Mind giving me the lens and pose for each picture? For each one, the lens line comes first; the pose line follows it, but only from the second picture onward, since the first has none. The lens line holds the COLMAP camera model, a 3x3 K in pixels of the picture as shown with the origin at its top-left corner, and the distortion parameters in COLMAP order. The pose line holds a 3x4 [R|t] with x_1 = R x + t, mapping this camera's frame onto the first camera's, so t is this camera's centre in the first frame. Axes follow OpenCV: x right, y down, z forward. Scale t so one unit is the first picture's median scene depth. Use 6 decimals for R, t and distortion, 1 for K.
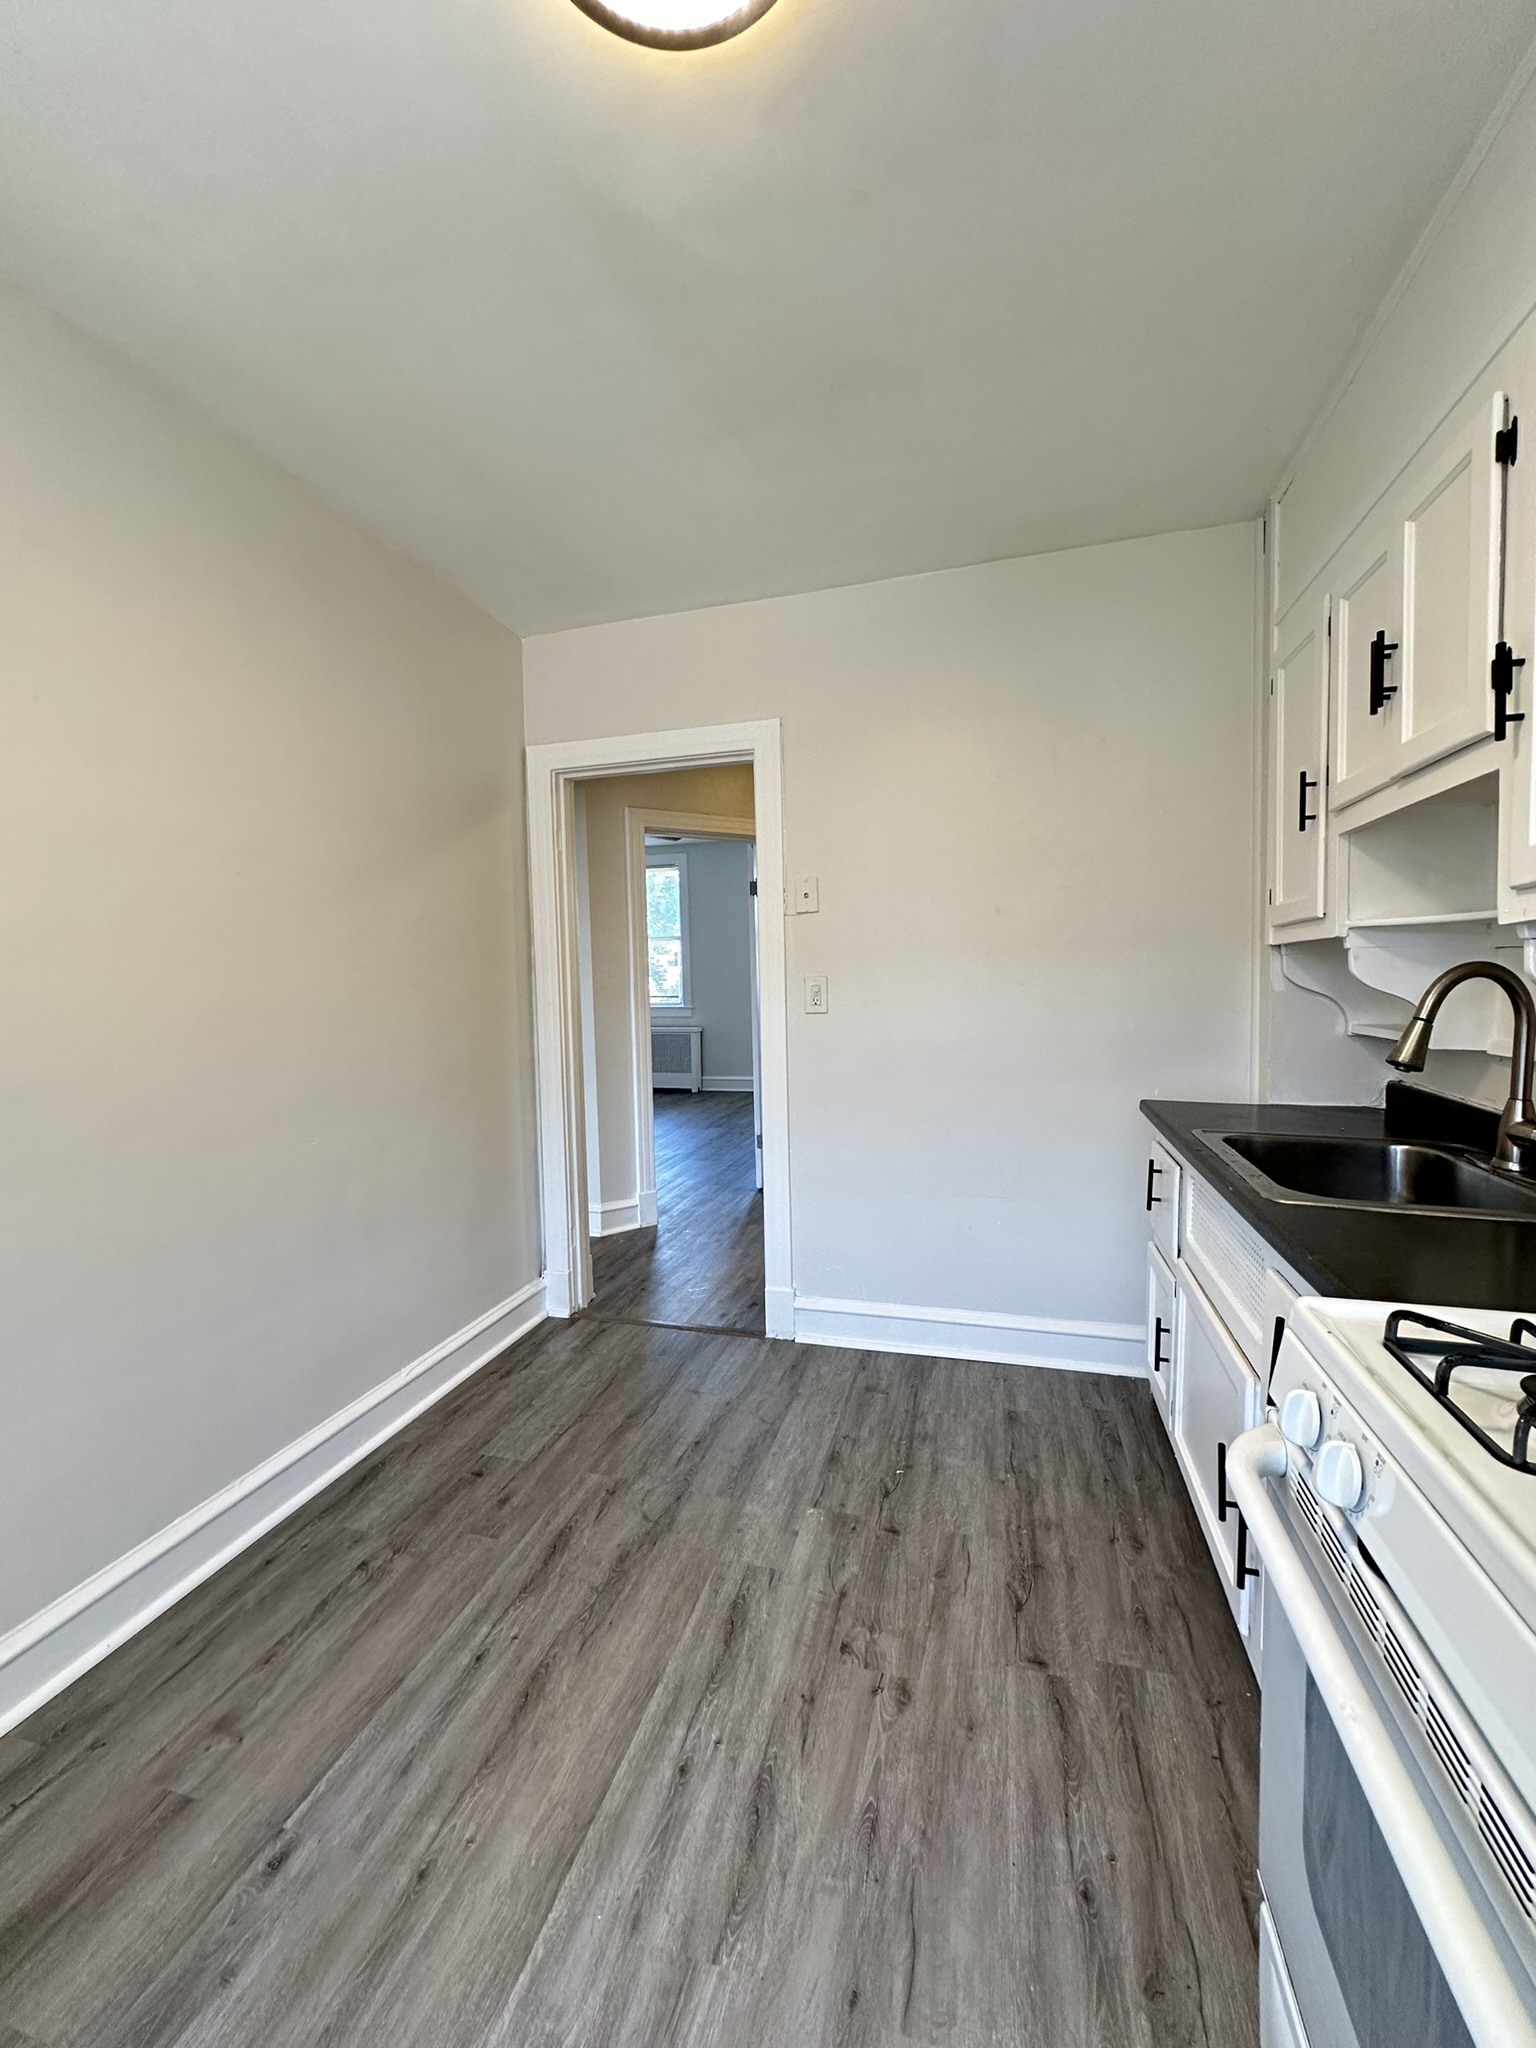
lens RADIAL K [[817.8, 0, 768.0], [0, 817.8, 1024.0], [0, 0, 1]] dist [0.000705, -0.000027]
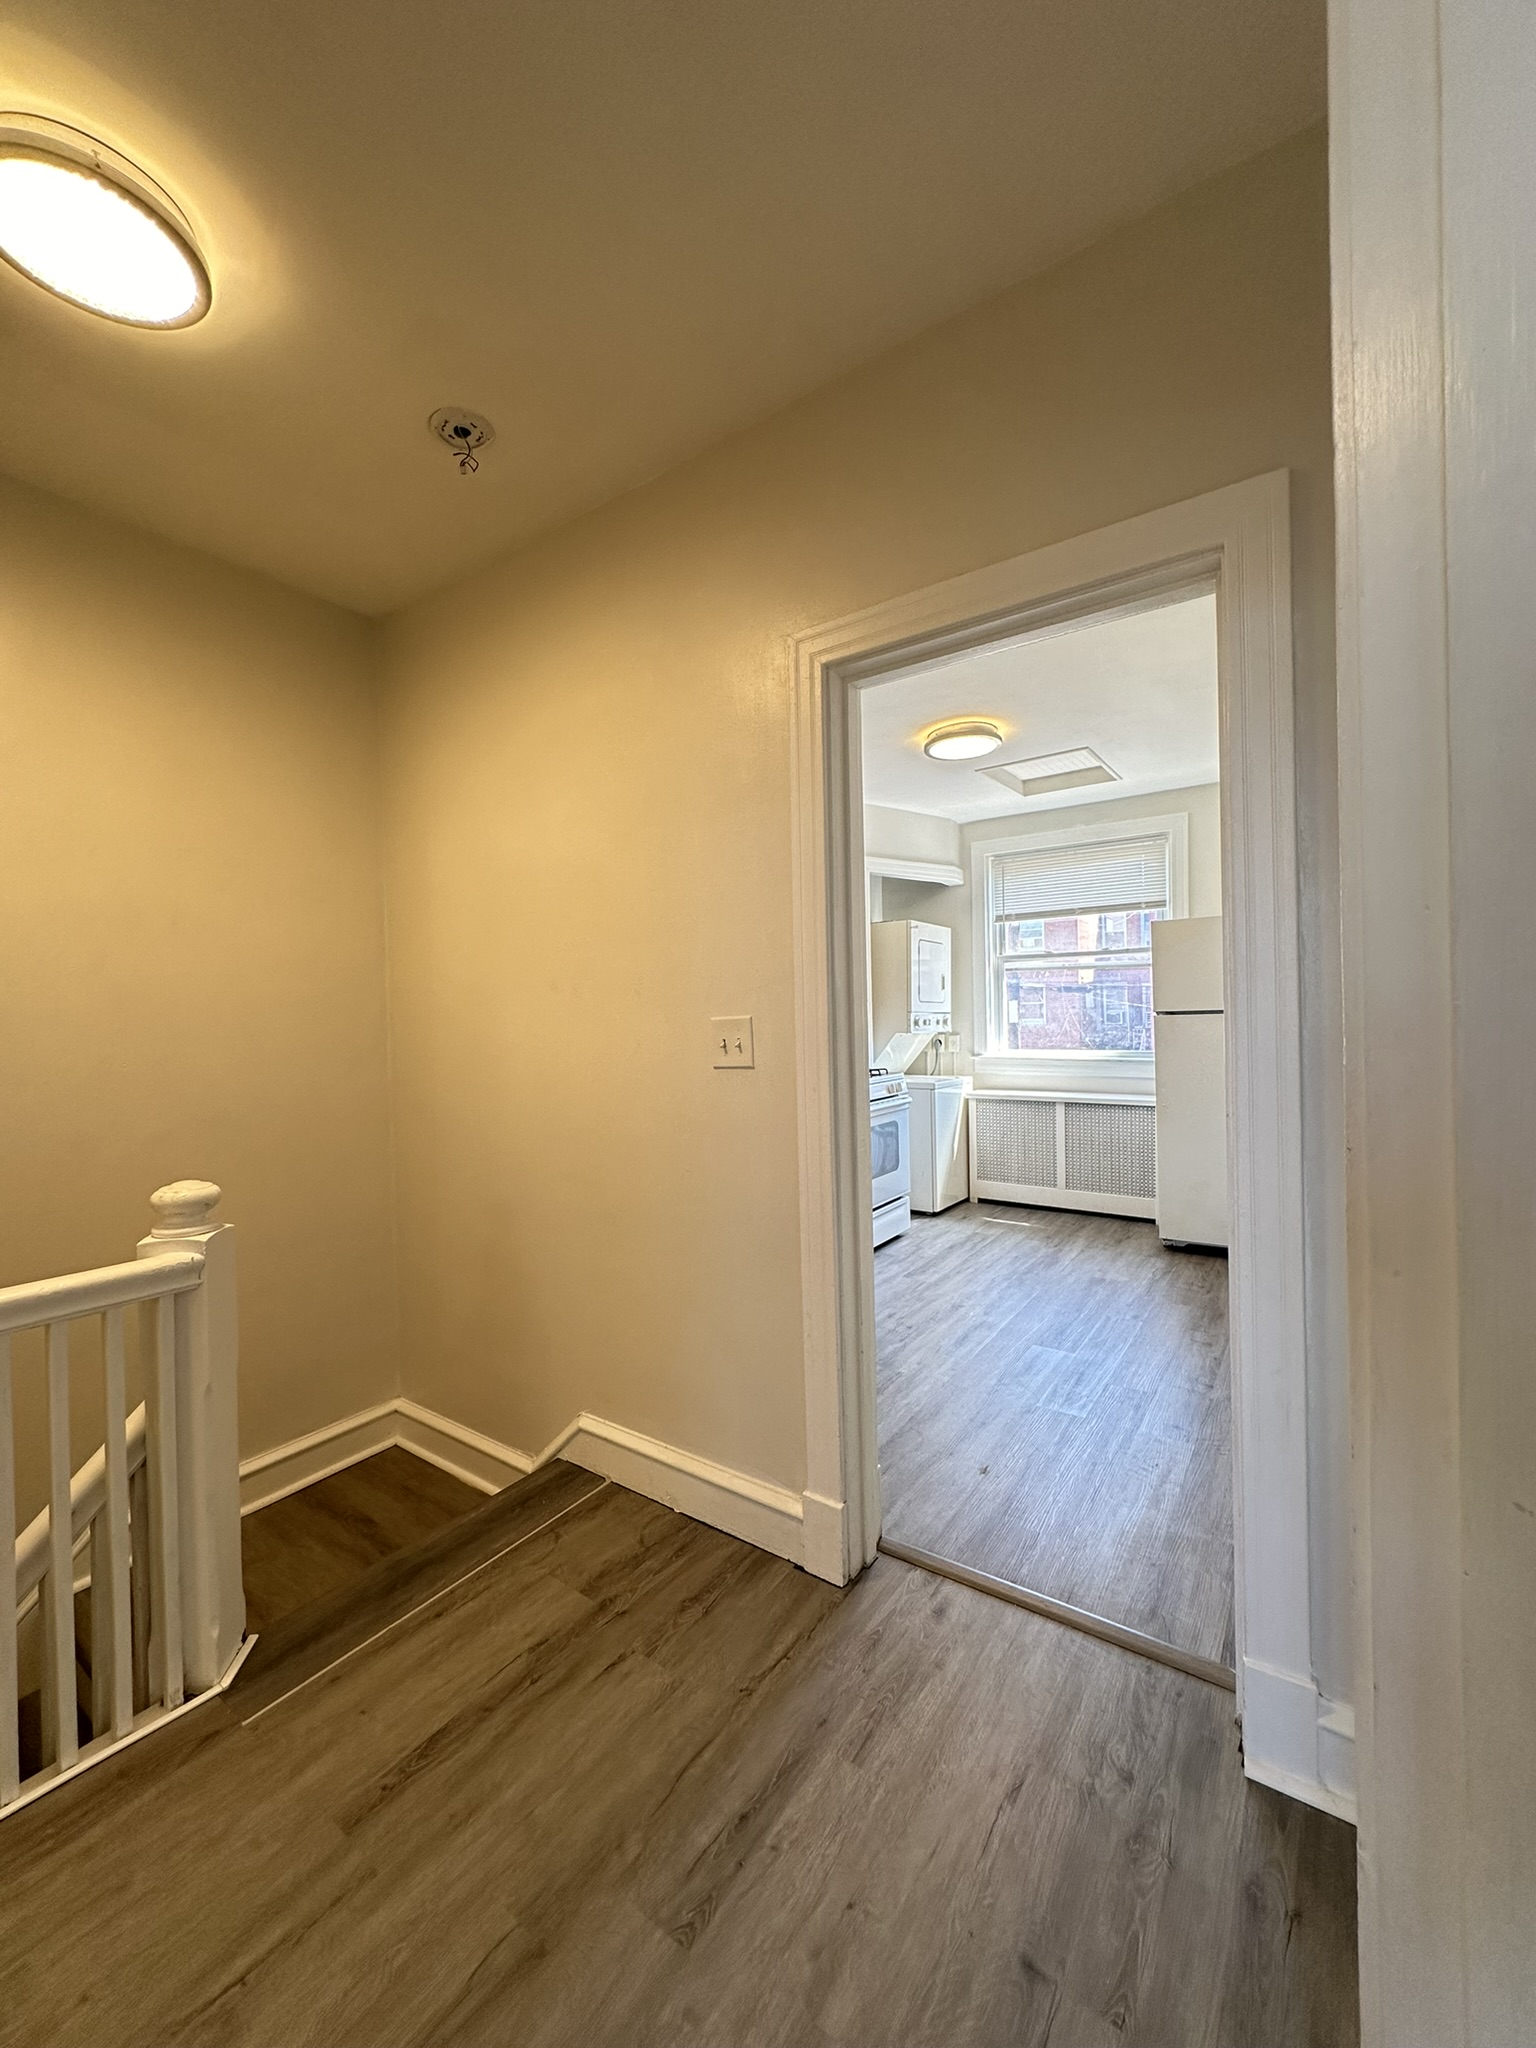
lens RADIAL K [[817.8, 0, 768.0], [0, 817.8, 1024.0], [0, 0, 1]] dist [0.000705, -0.000027]
pose [[-0.943888, 0.041131, 0.327695, -0.290845], [0.065673, 0.995775, 0.064176, -0.186214], [-0.323671, 0.082095, -0.942602, 3.096230]]
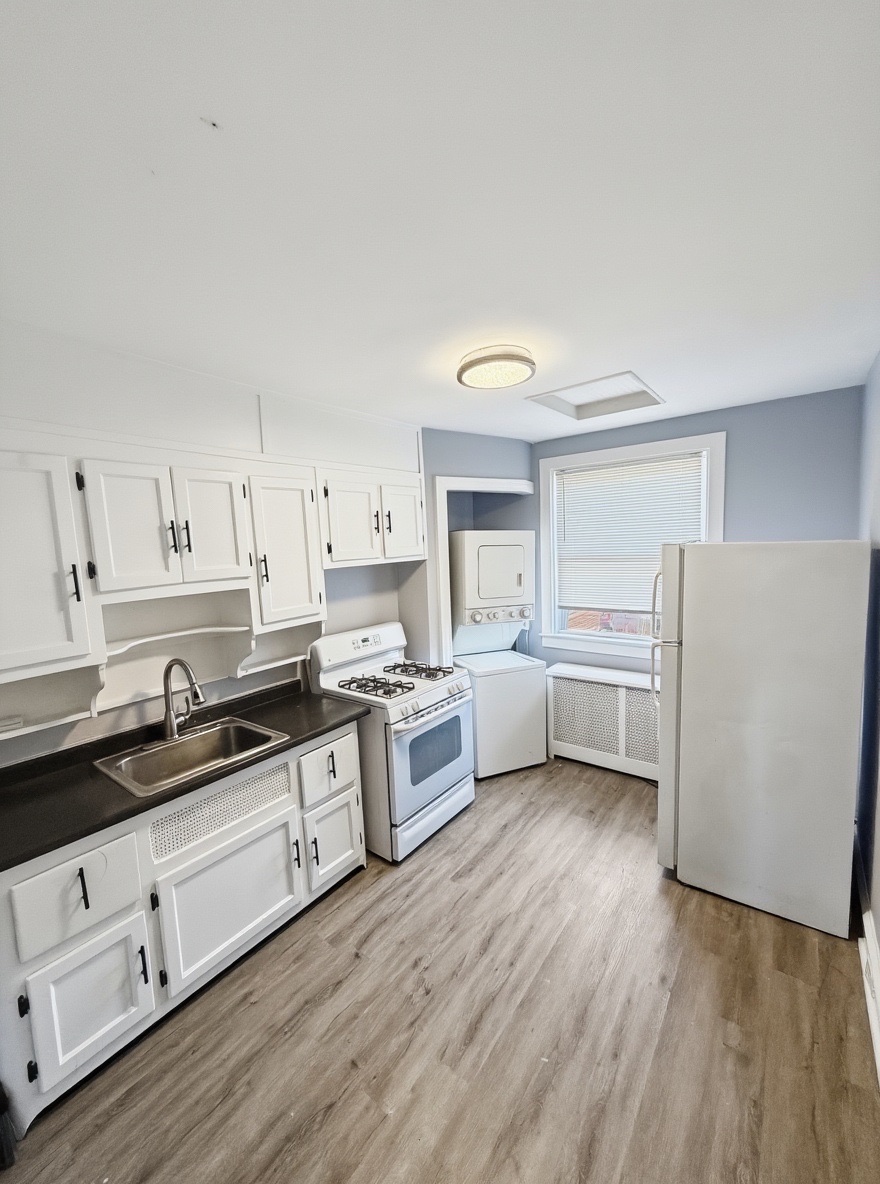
lens RADIAL K [[468.1, 0, 440.0], [0, 468.1, 592.0], [0, 0, 1]] dist [-0.008458, 0.000068]
pose [[-0.929479, 0.025775, 0.367973, -0.399438], [0.086956, 0.984753, 0.150667, -0.417087], [-0.358479, 0.172040, -0.917548, 1.919398]]
